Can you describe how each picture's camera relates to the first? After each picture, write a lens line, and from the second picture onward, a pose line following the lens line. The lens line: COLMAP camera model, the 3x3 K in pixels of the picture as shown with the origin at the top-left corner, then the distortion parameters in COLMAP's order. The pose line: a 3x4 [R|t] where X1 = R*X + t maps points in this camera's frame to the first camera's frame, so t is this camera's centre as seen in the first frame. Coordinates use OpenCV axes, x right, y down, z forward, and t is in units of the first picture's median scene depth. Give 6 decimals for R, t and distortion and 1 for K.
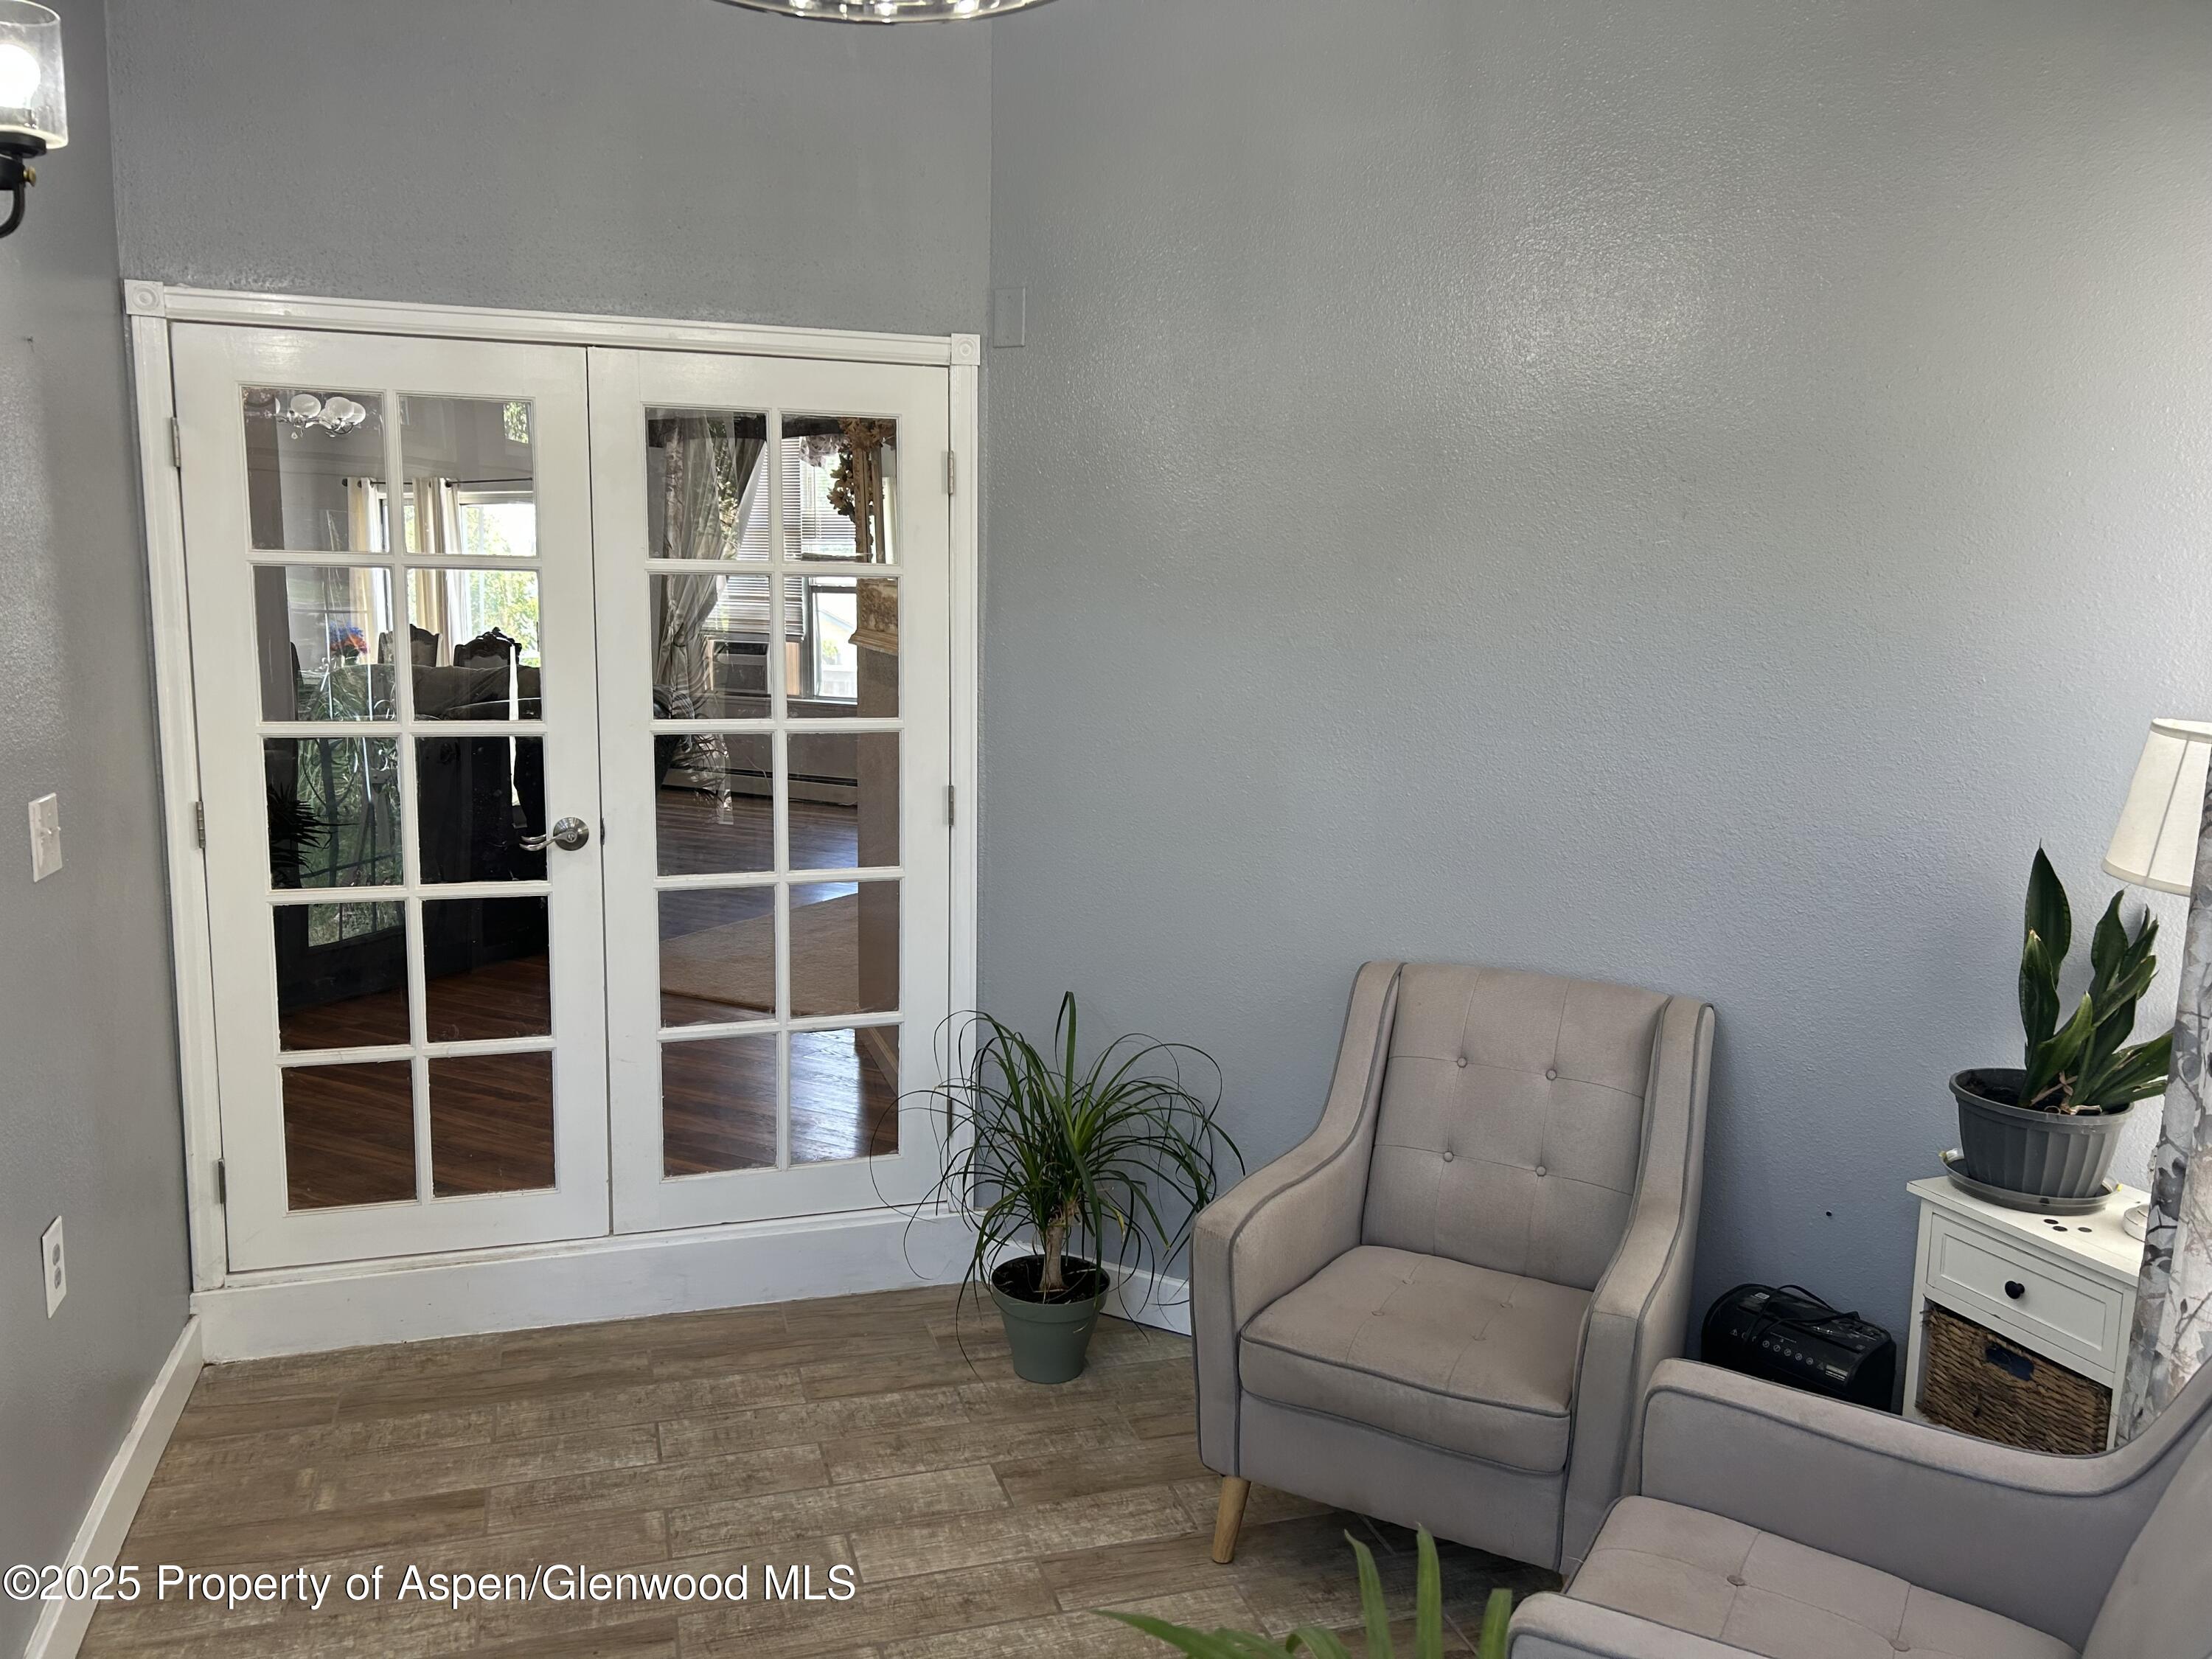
lens RADIAL K [[1667.7, 0, 1083.0], [0, 1667.7, 841.5], [0, 0, 1]] dist [0.075575, -0.079519]
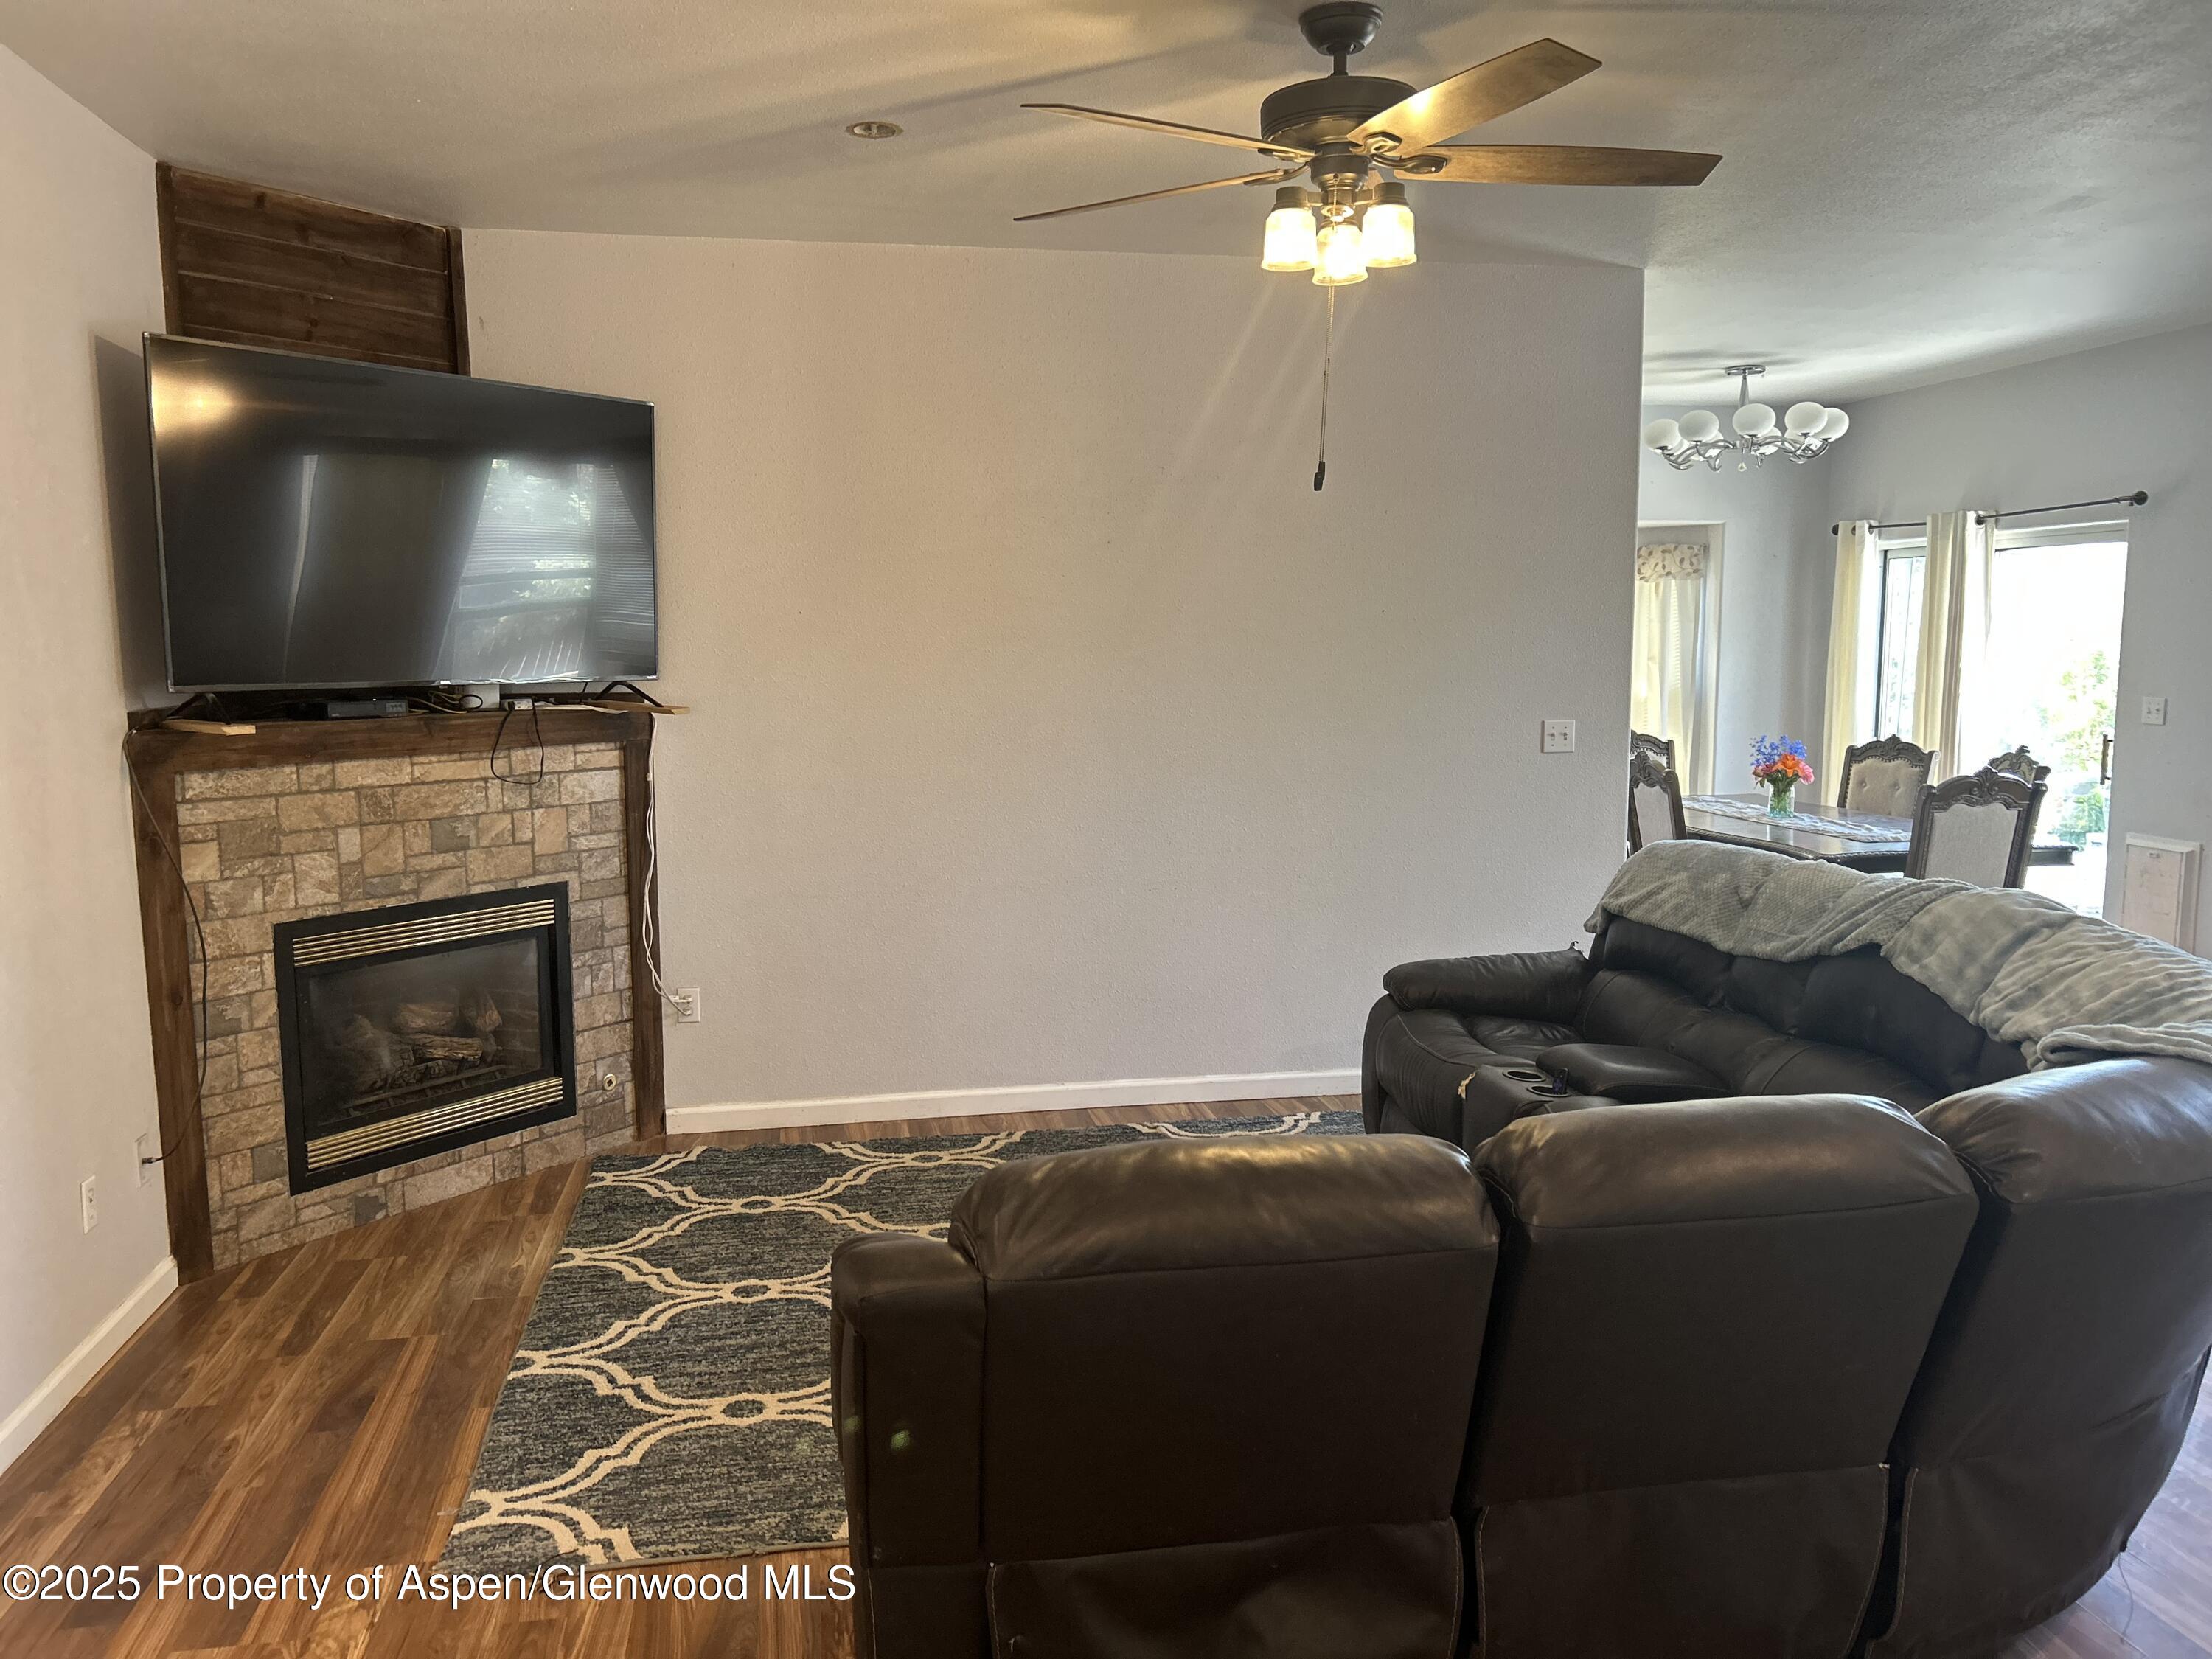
lens RADIAL K [[1667.7, 0, 1083.0], [0, 1667.7, 841.5], [0, 0, 1]] dist [0.075575, -0.079519]
pose [[0.628340, 0.076980, -0.774121, -0.084080], [-0.103367, 0.994530, 0.014997, -0.066278], [0.771041, 0.070596, 0.632860, 0.346983]]
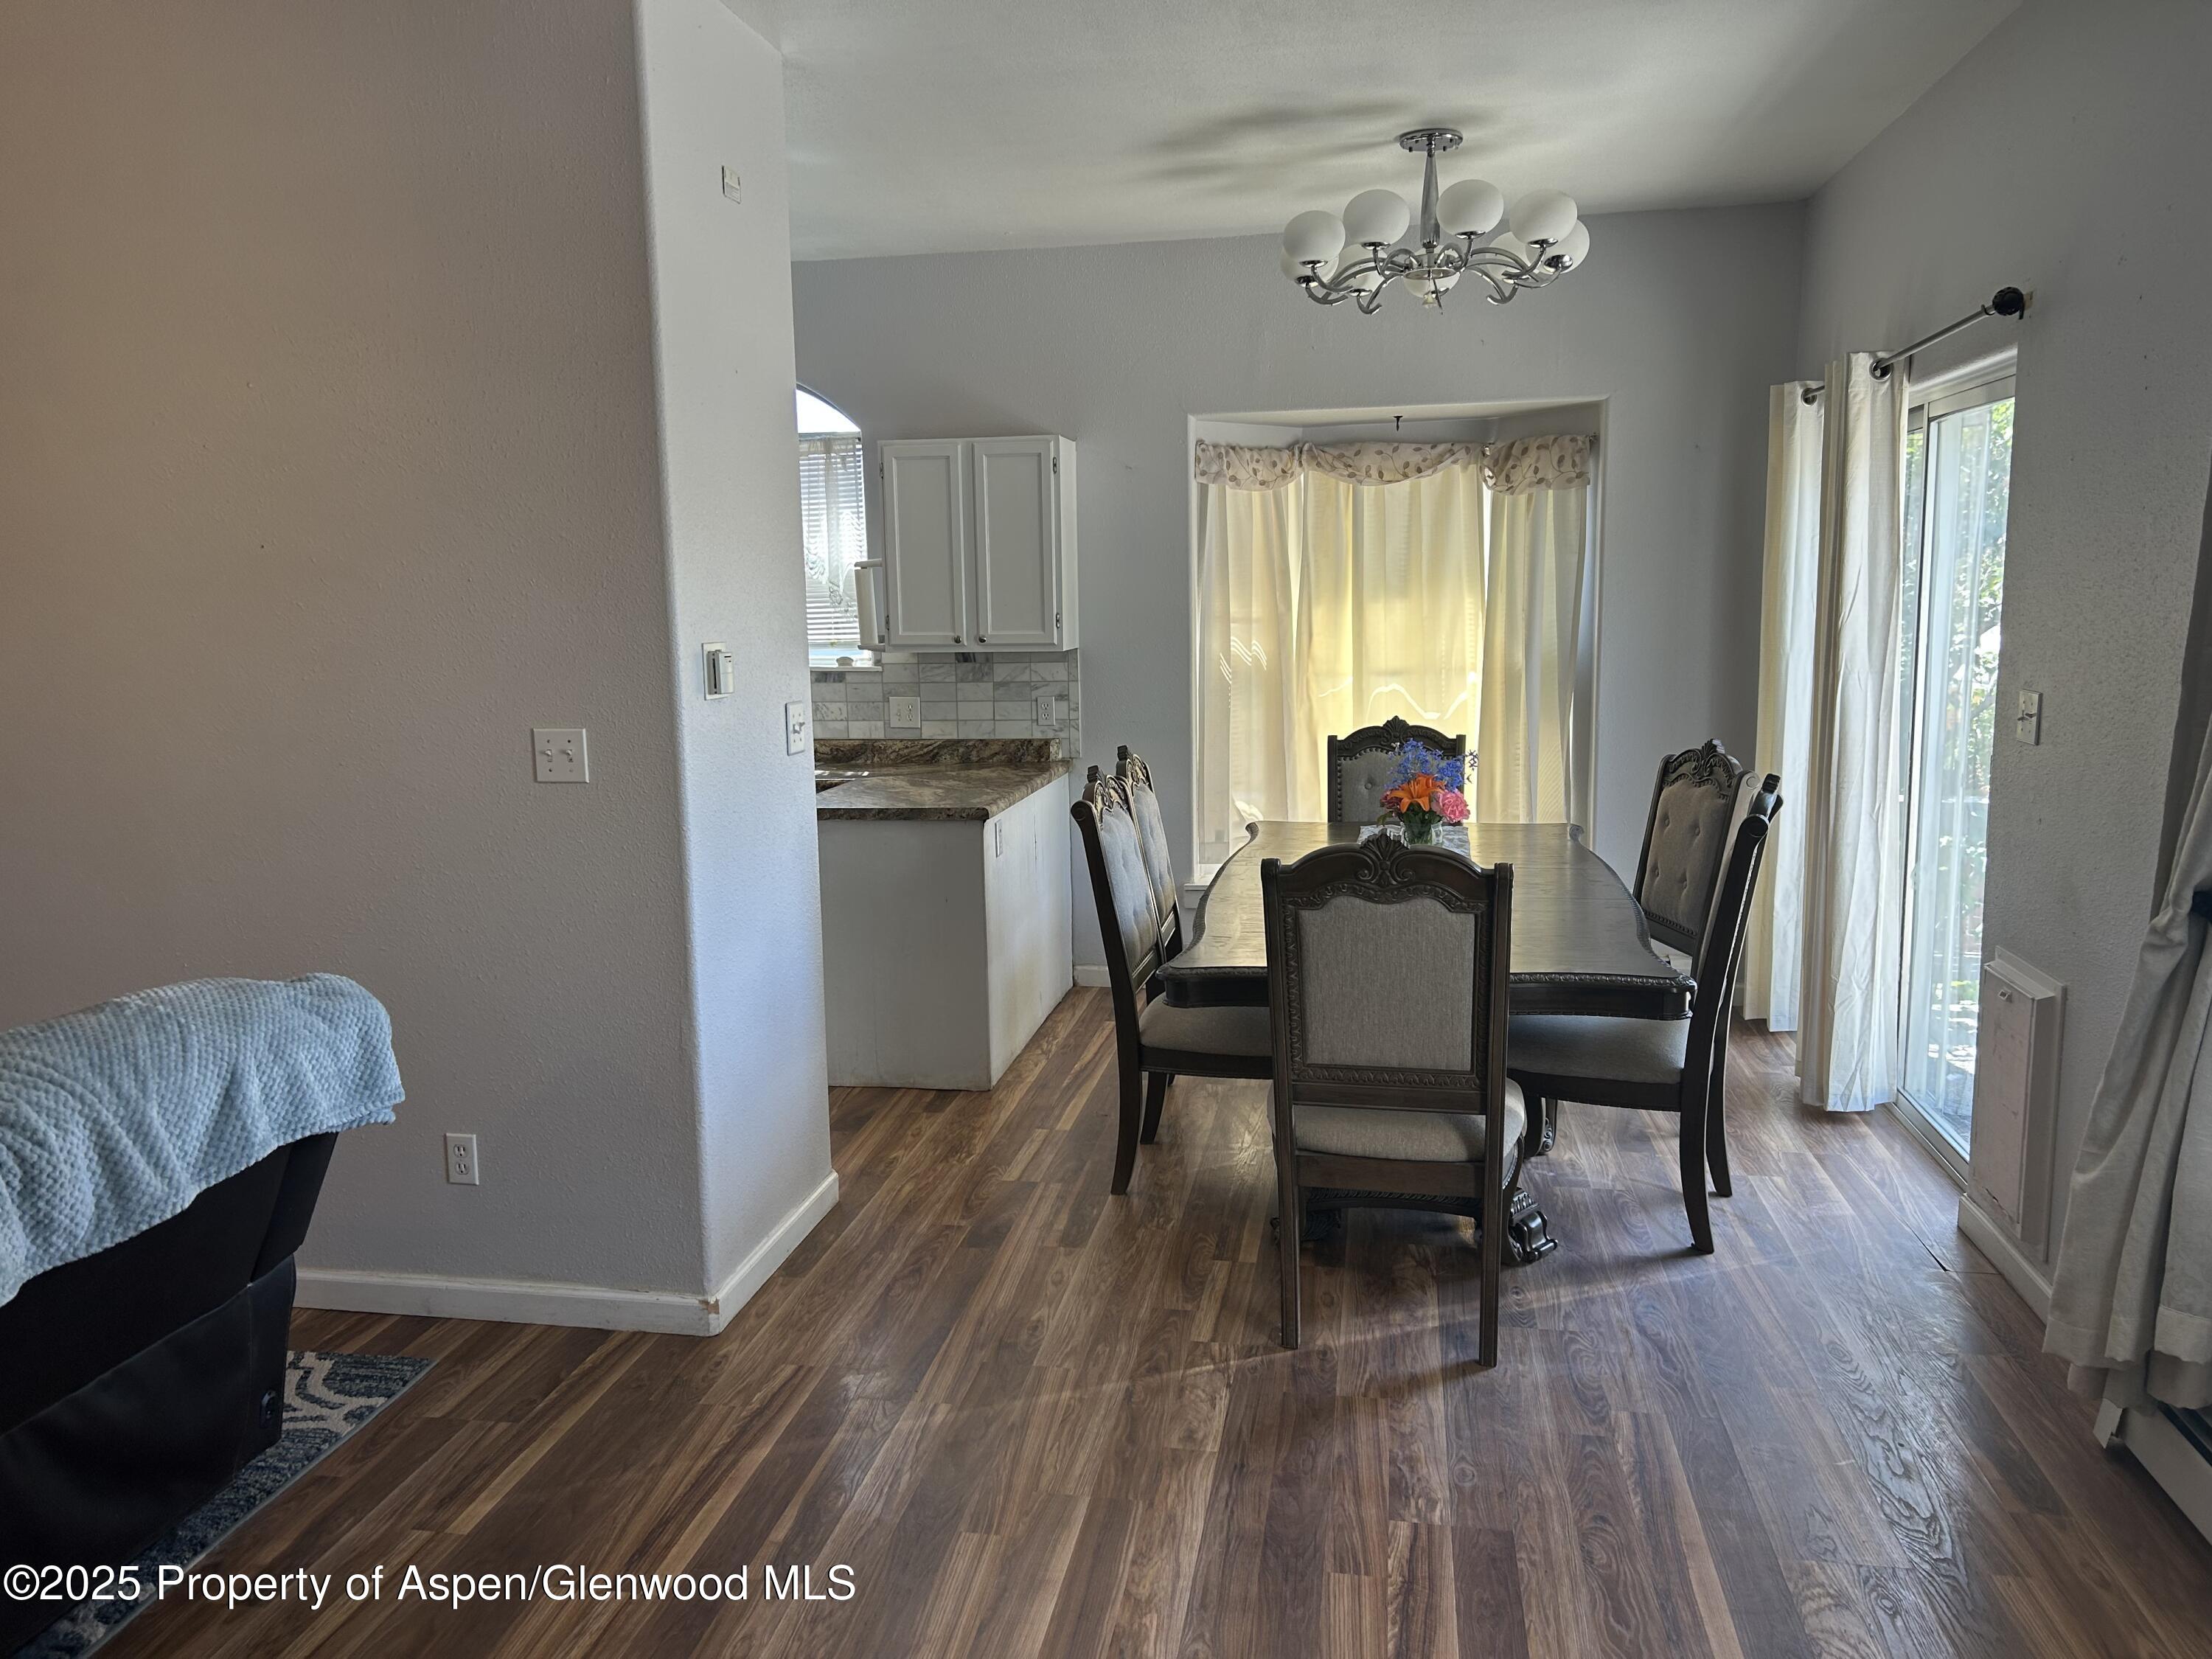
lens RADIAL K [[1667.7, 0, 1083.0], [0, 1667.7, 841.5], [0, 0, 1]] dist [0.075575, -0.079519]
pose [[0.332809, 0.124510, -0.934738, -0.079097], [-0.123718, 0.988442, 0.087615, -0.125151], [0.934843, 0.086485, 0.344366, 0.745937]]
